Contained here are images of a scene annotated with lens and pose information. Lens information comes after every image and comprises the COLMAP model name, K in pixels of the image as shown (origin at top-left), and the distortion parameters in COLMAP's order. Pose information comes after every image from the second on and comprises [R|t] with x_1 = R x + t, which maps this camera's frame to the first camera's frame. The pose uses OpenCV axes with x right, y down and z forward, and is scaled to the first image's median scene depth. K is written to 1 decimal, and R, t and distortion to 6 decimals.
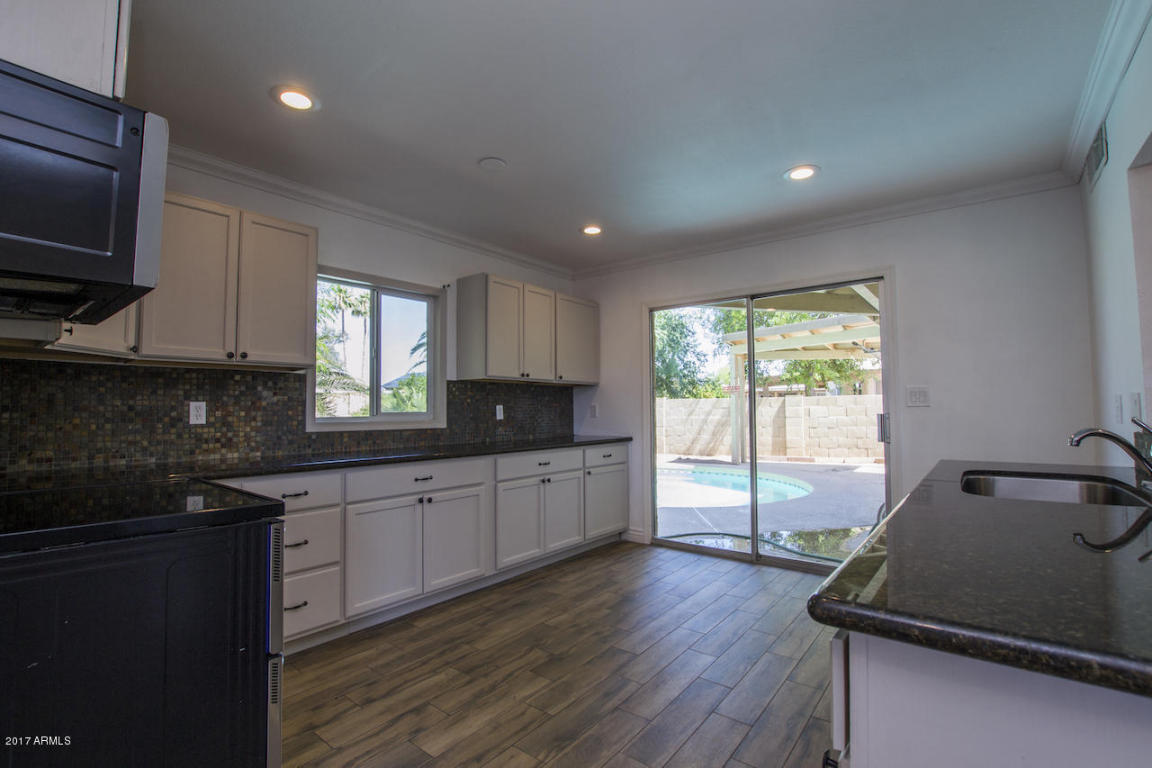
lens RADIAL K [[512.4, 0, 573.7], [0, 512.4, 388.7], [0, 0, 1]] dist [-0.031577, 0.000758]
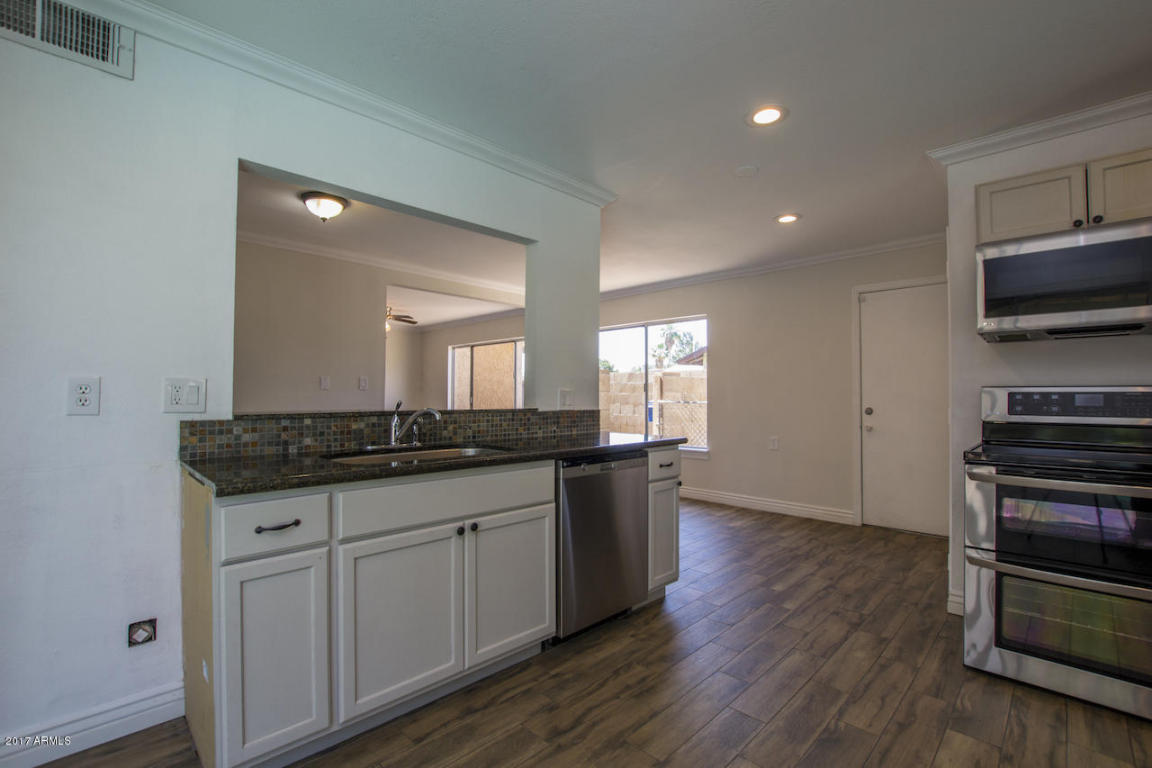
lens RADIAL K [[512.4, 0, 573.7], [0, 512.4, 388.7], [0, 0, 1]] dist [-0.031577, 0.000758]
pose [[-0.994328, 0.002087, 0.106338, 0.215265], [-0.003524, 0.998612, -0.052553, 0.051338], [-0.106300, -0.052630, -0.992940, 1.212947]]
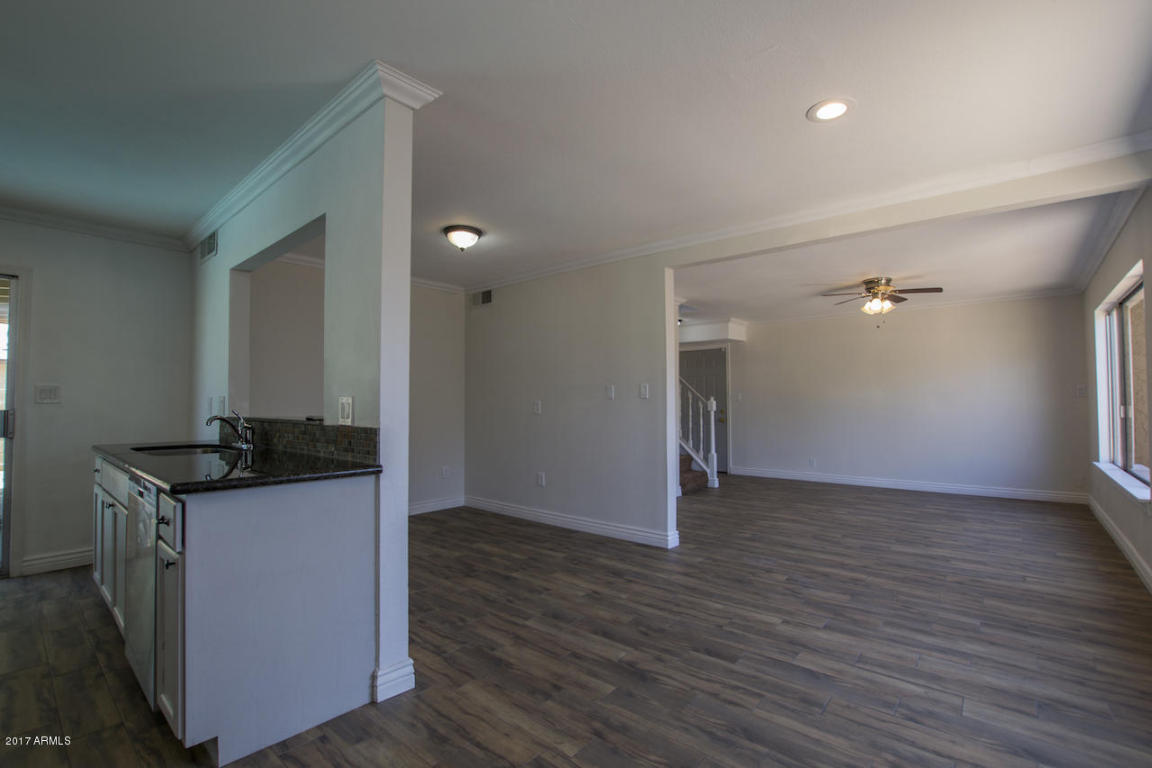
lens RADIAL K [[512.4, 0, 573.7], [0, 512.4, 388.7], [0, 0, 1]] dist [-0.031577, 0.000758]
pose [[0.041081, 0.035158, 0.998537, -0.380152], [-0.038334, 0.998700, -0.033587, -0.004055], [-0.998420, -0.036898, 0.042375, -0.204749]]
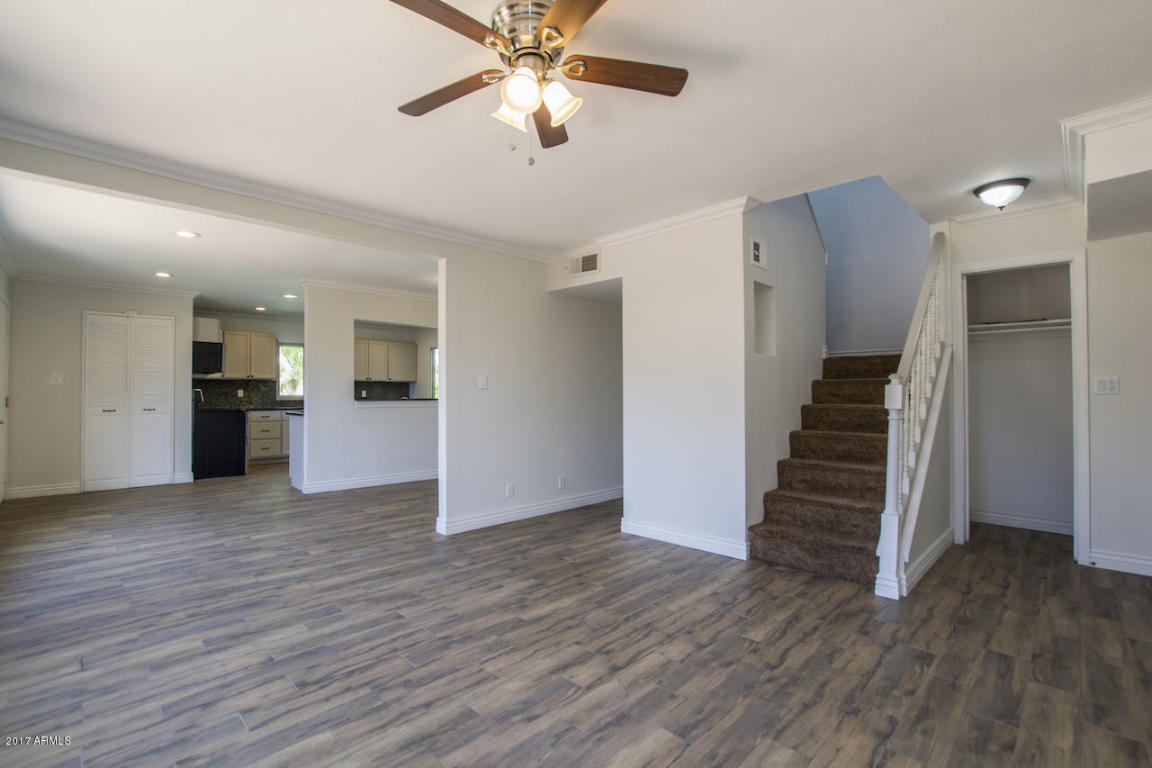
lens RADIAL K [[510.0, 0, 553.2], [0, 510.0, 388.6], [0, 0, 1]] dist [-0.020504, -0.000164]
pose [[0.991051, 0.003186, -0.133444, 1.490473], [0.000827, 0.999549, 0.030008, -0.069869], [0.133480, -0.029849, 0.990602, -1.734543]]
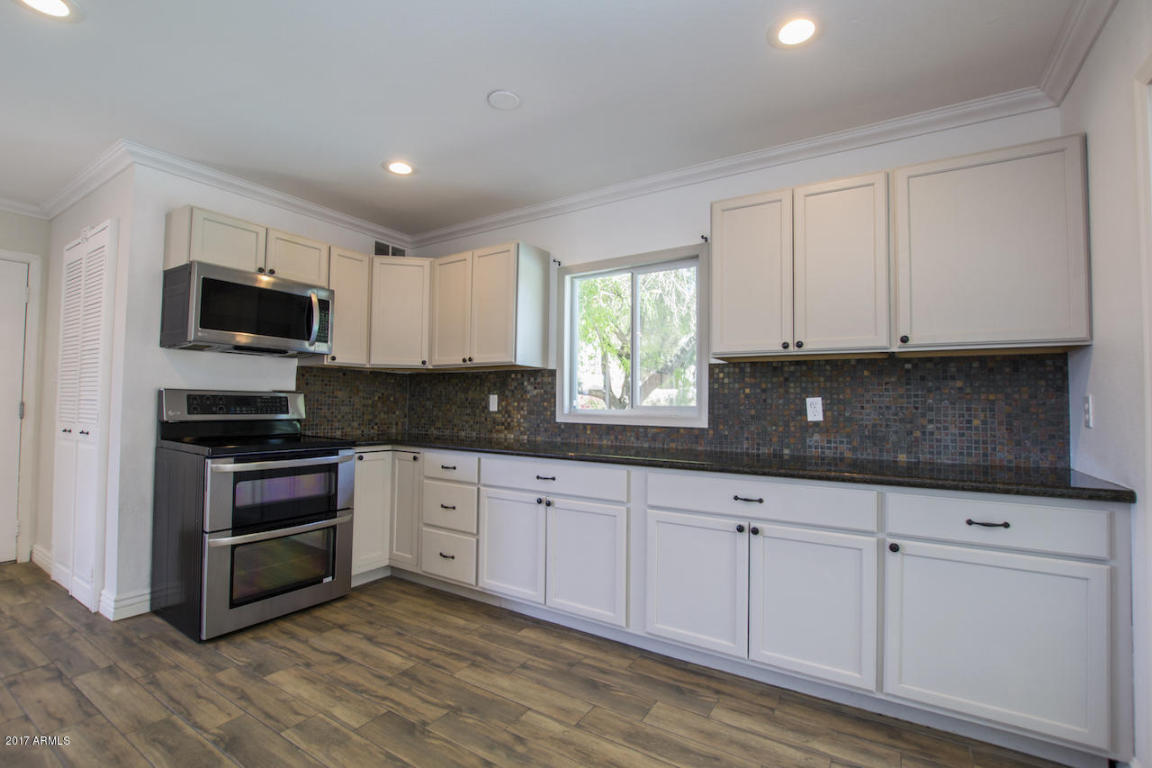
lens RADIAL K [[512.4, 0, 573.7], [0, 512.4, 388.7], [0, 0, 1]] dist [-0.031577, 0.000758]
pose [[0.115917, -0.024208, -0.992964, 0.598777], [0.025651, 0.999443, -0.021371, 0.039107], [0.992928, -0.022993, 0.116473, 0.928456]]
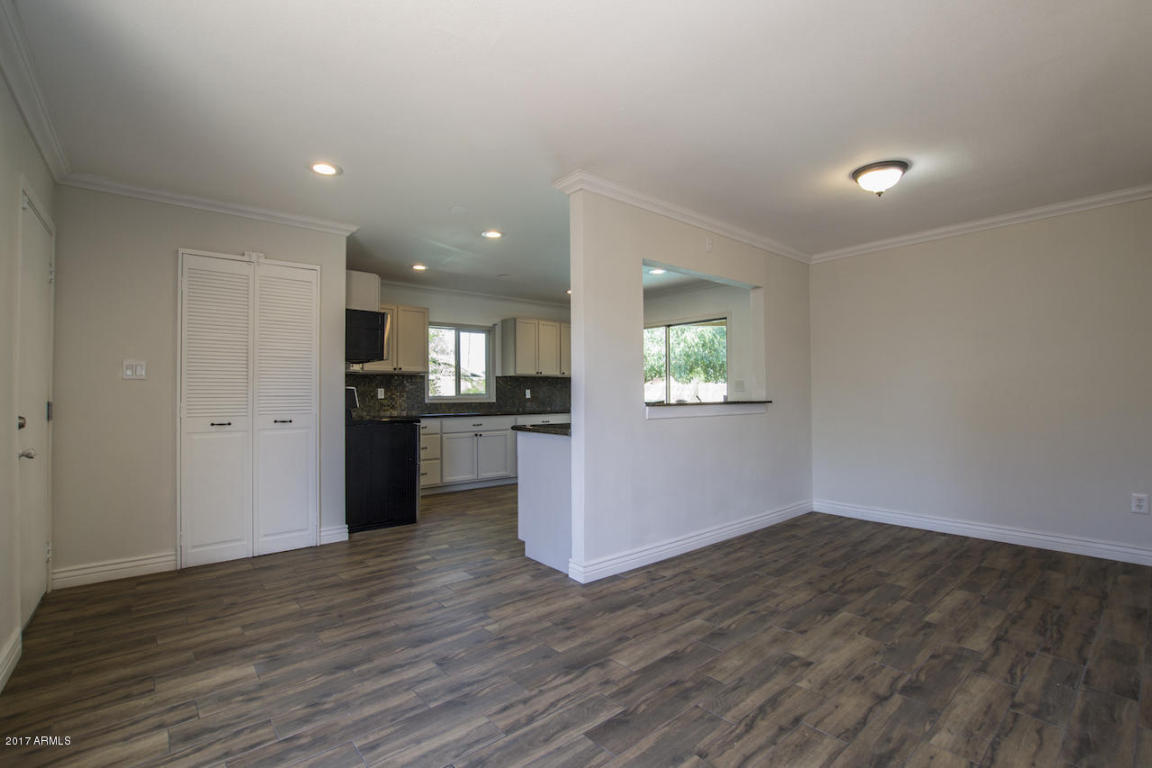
lens RADIAL K [[512.4, 0, 573.7], [0, 512.4, 388.7], [0, 0, 1]] dist [-0.031577, 0.000758]
pose [[0.981218, -0.000101, -0.192902, 0.493967], [0.006415, 0.999464, 0.032110, -0.037295], [0.192796, -0.032744, 0.980692, -0.973096]]
